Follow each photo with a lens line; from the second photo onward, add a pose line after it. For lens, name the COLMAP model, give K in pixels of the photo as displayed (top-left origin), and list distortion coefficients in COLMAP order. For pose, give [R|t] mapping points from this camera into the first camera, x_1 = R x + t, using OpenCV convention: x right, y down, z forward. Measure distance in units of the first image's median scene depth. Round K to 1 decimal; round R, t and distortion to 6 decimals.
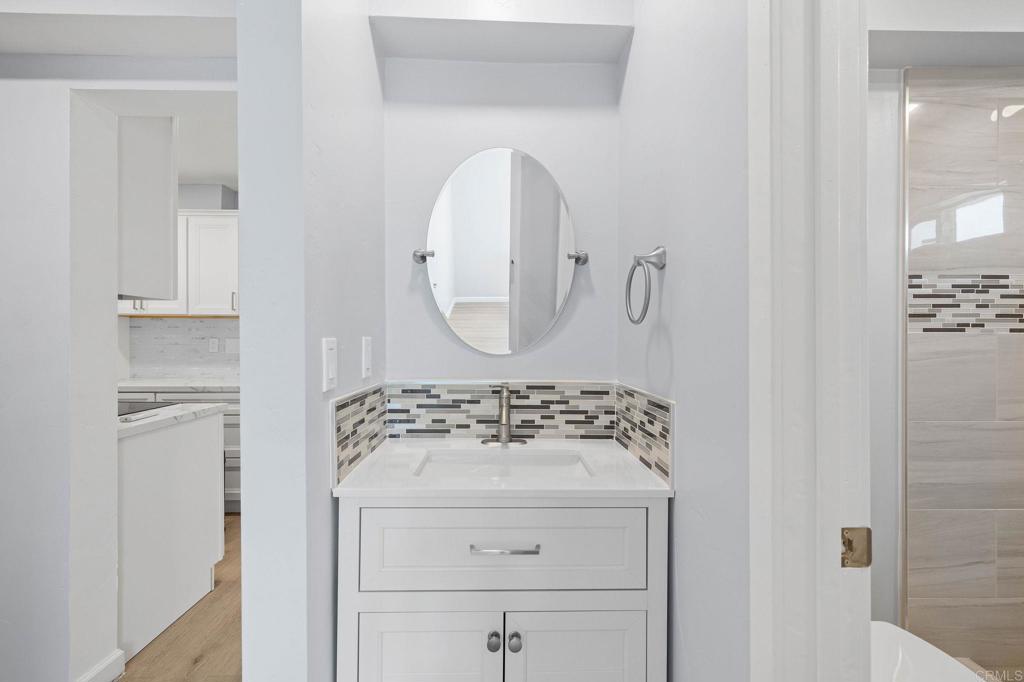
lens RADIAL K [[436.6, 0, 512.0], [0, 436.6, 341.0], [0, 0, 1]] dist [0.002071, 0.000371]
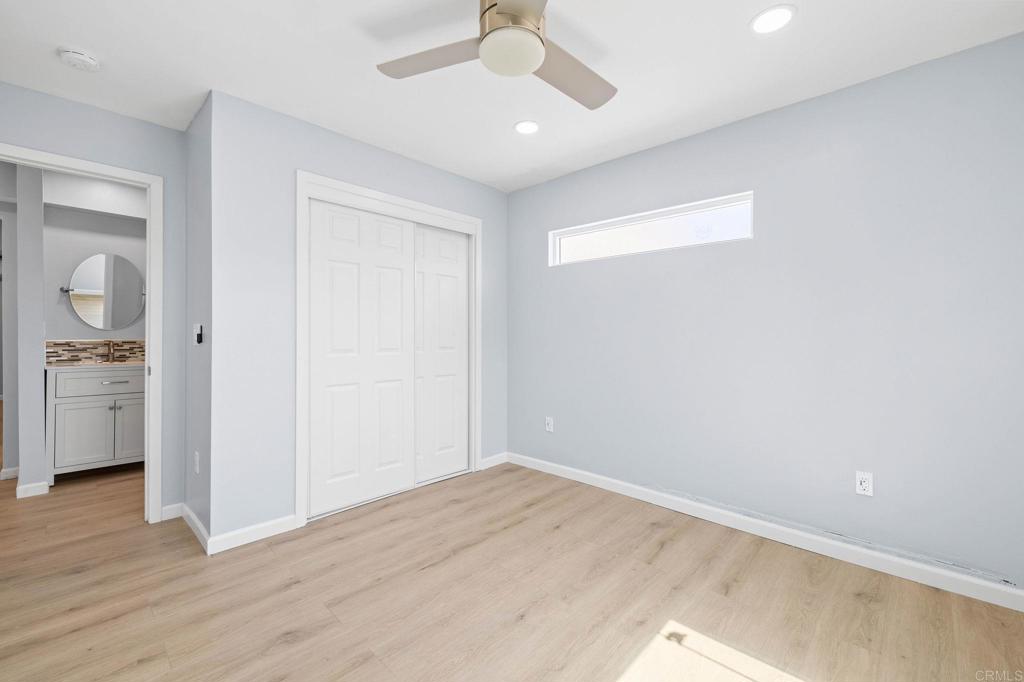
lens RADIAL K [[430.8, 0, 511.9], [0, 430.8, 336.6], [0, 0, 1]] dist [0.001126, 0.000364]
pose [[0.704720, 0.001876, 0.709483, -0.157499], [-0.000147, 0.999997, -0.002499, 0.077327], [-0.709486, 0.001656, 0.704718, -2.536205]]
